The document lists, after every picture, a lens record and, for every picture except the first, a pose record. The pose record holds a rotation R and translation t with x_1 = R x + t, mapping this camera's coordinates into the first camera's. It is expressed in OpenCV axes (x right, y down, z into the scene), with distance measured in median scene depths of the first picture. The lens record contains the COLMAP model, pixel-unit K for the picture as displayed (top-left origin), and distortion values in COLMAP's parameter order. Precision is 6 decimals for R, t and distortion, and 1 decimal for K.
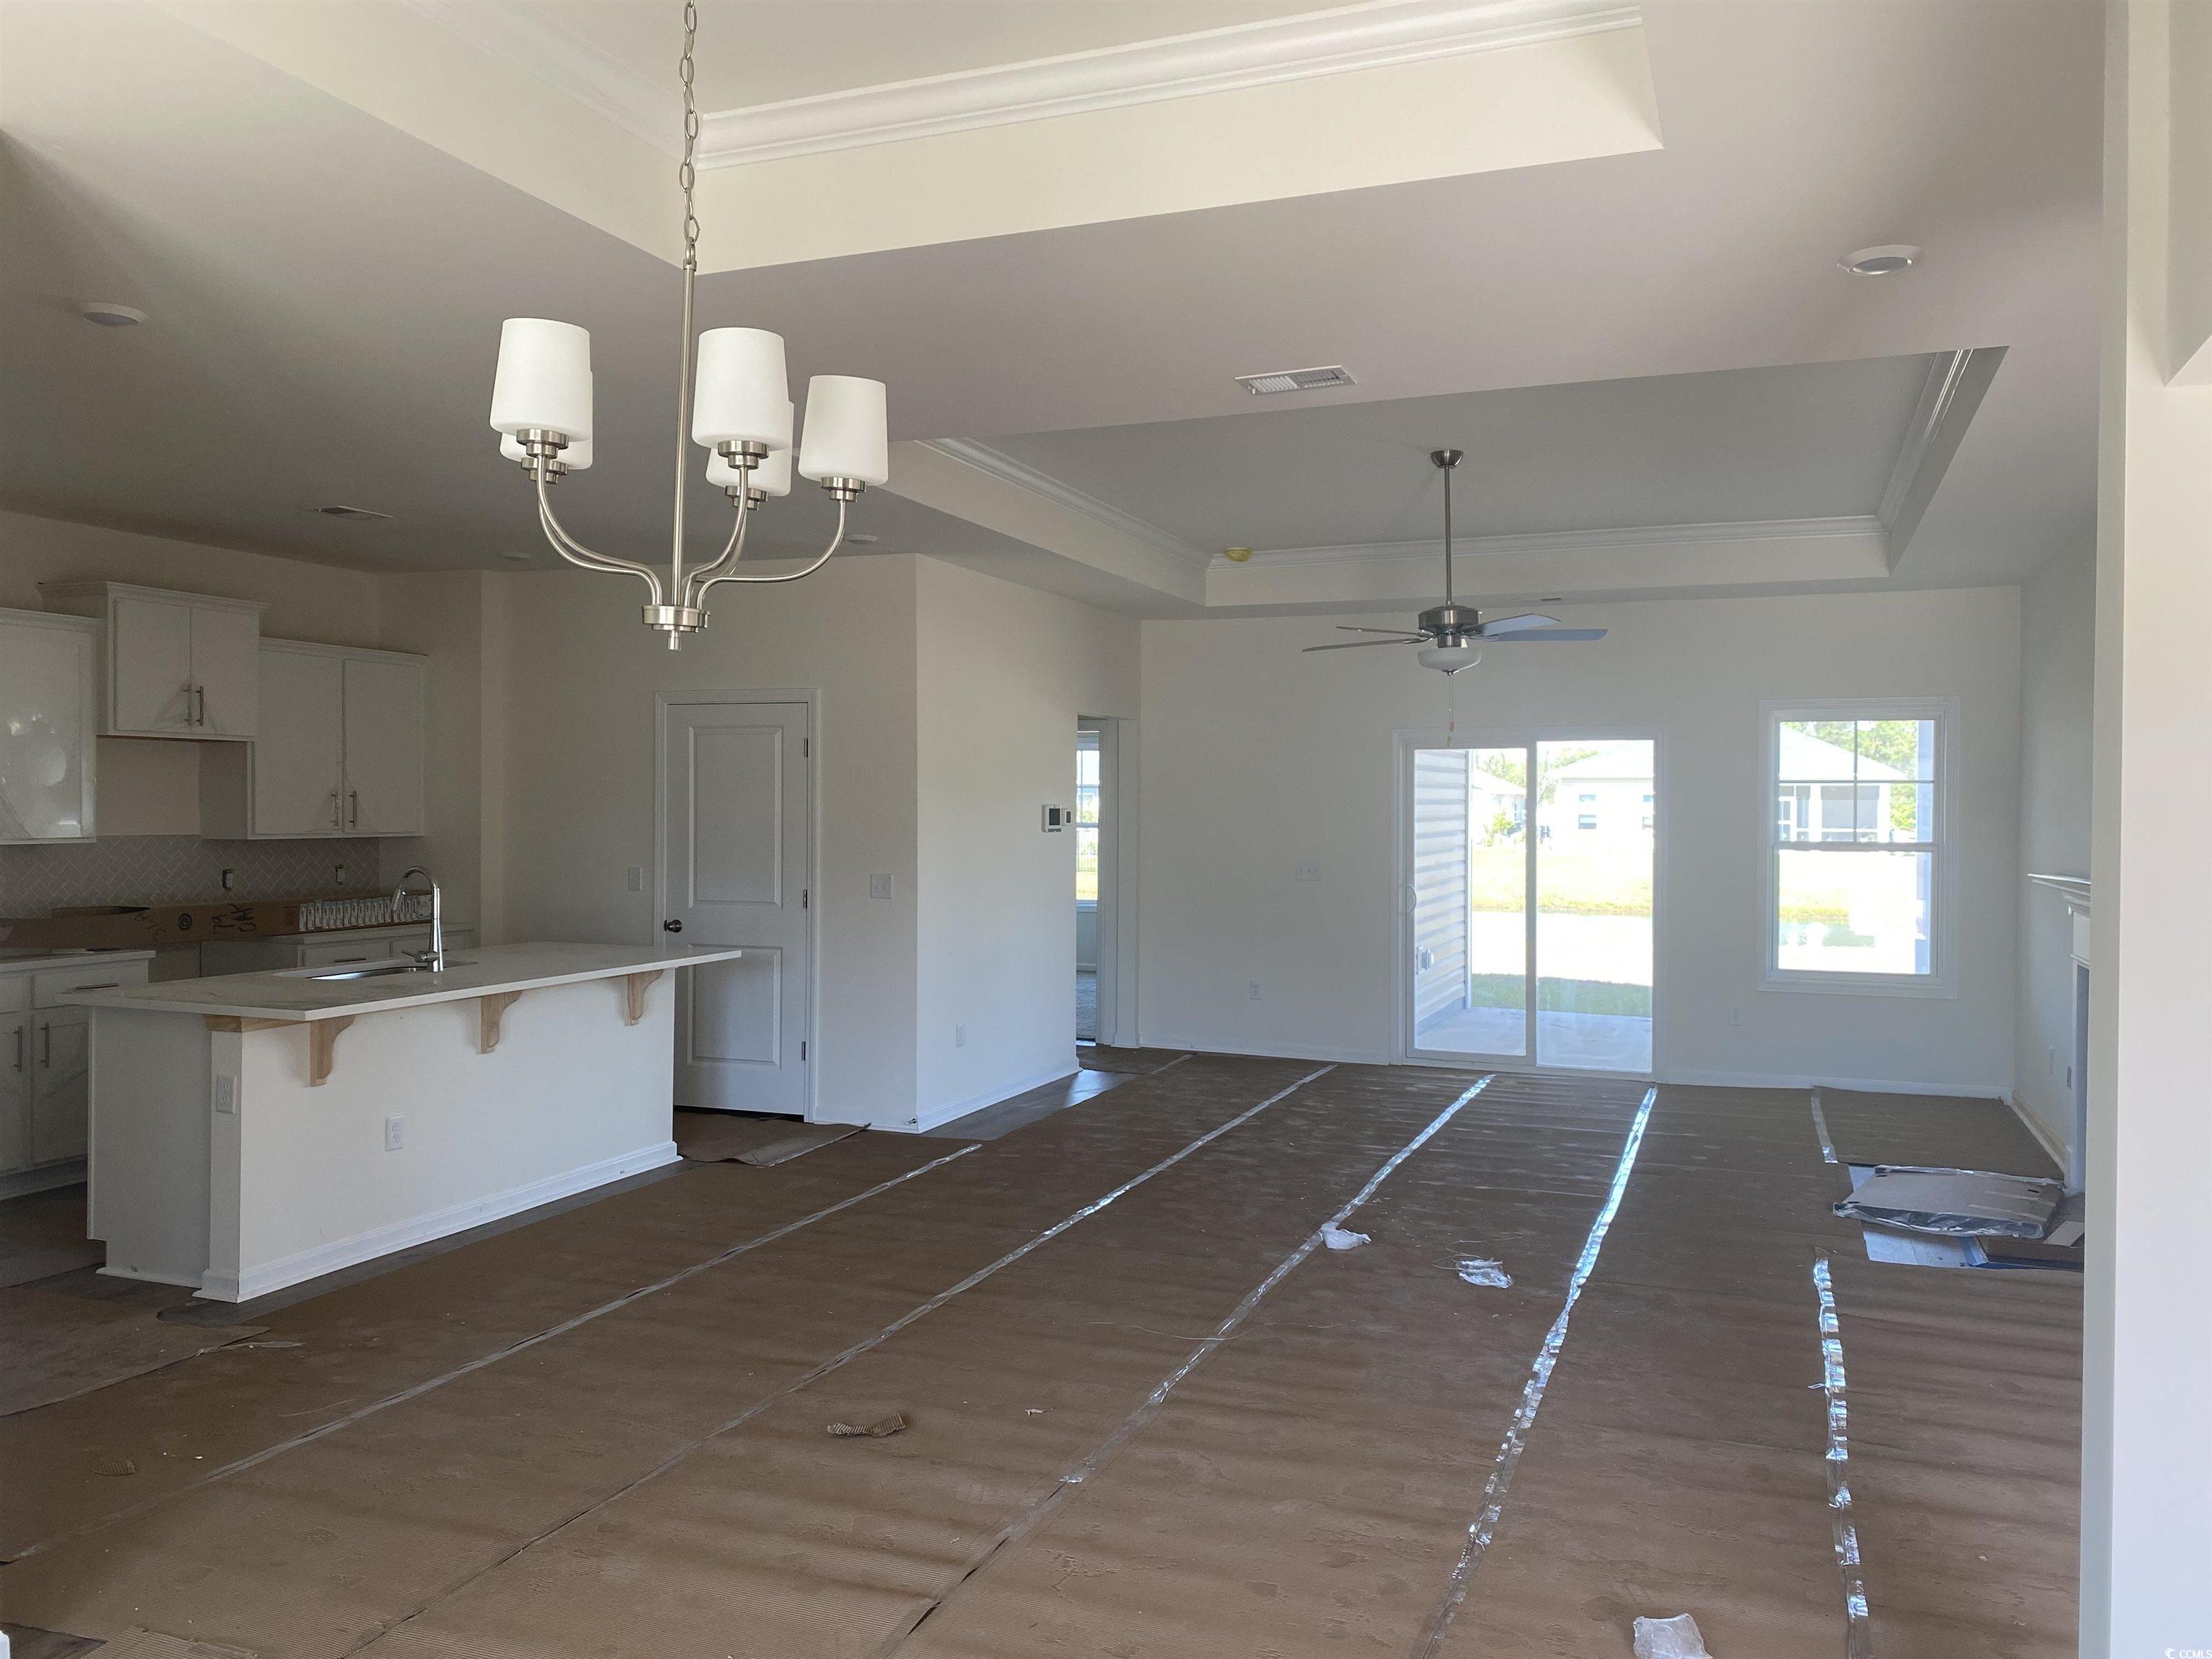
lens RADIAL K [[1702.0, 0, 1089.1], [0, 1702.0, 836.7], [0, 0, 1]] dist [0.014873, 0.009463]
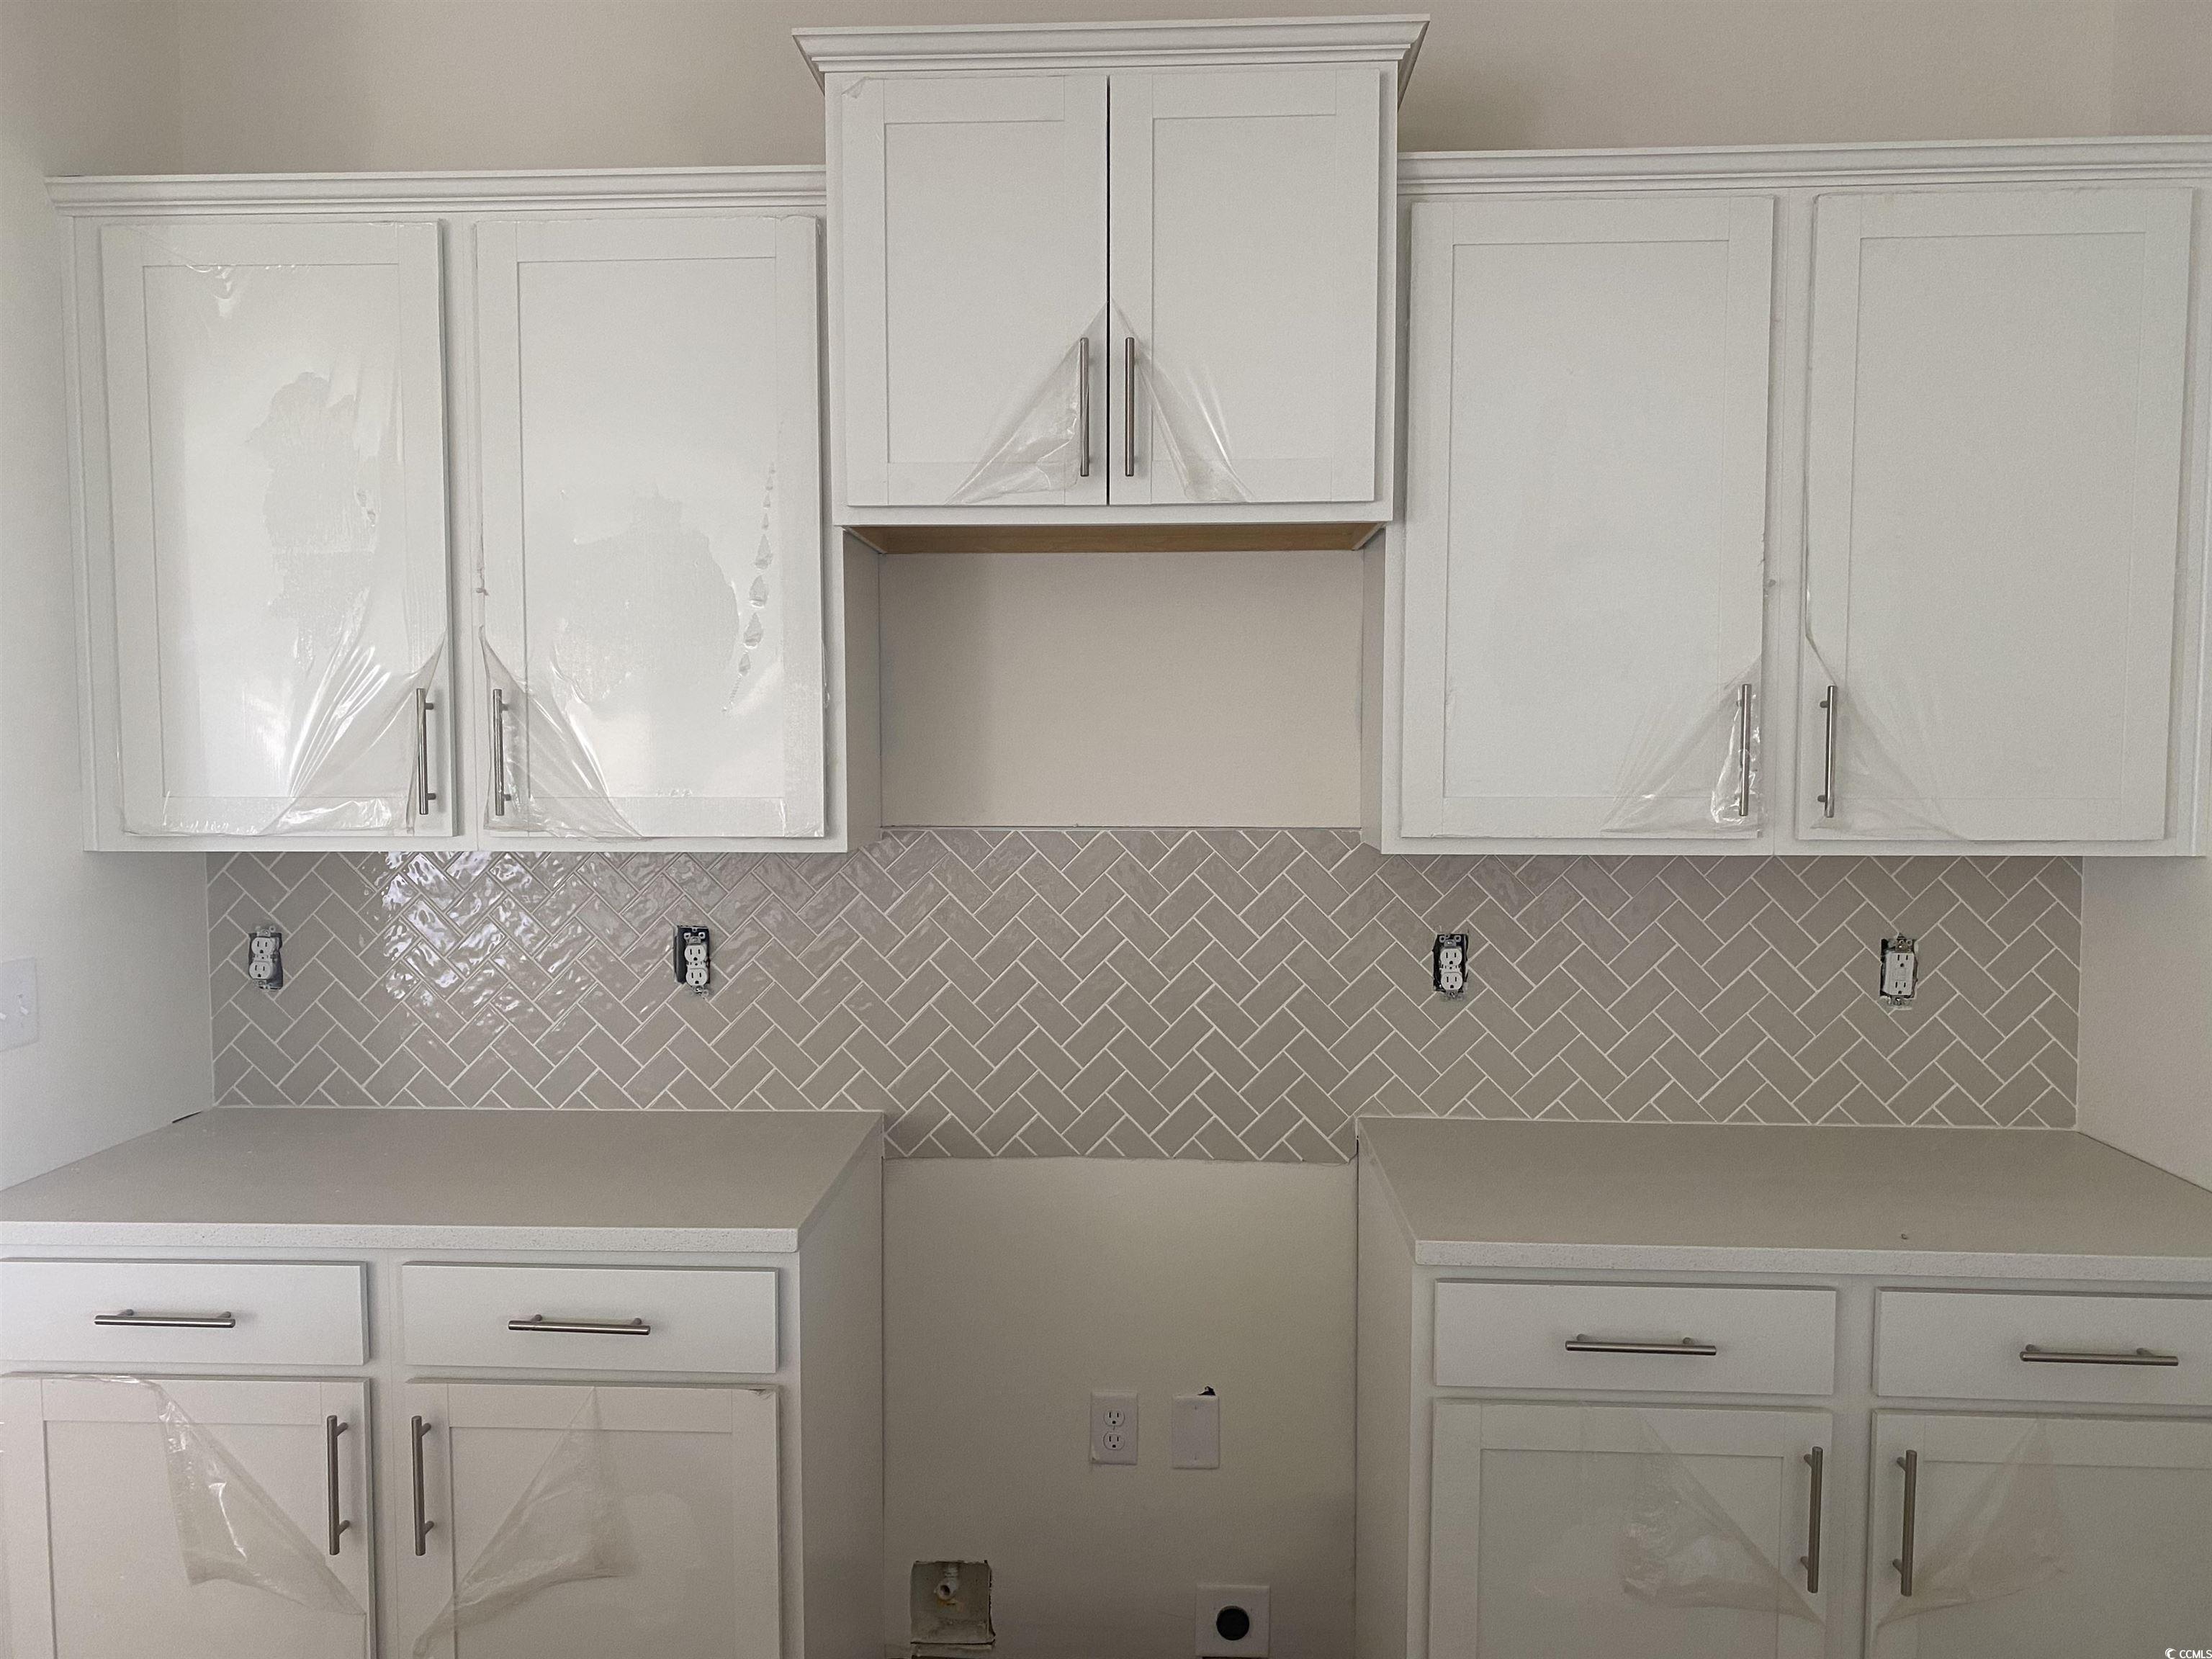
lens RADIAL K [[1702.0, 0, 1089.1], [0, 1702.0, 836.7], [0, 0, 1]] dist [0.014873, 0.009463]
pose [[0.330313, 0.054778, -0.942281, -0.238856], [-0.016737, 0.998497, 0.052179, -0.016944], [0.943723, -0.001465, 0.330734, 0.897899]]
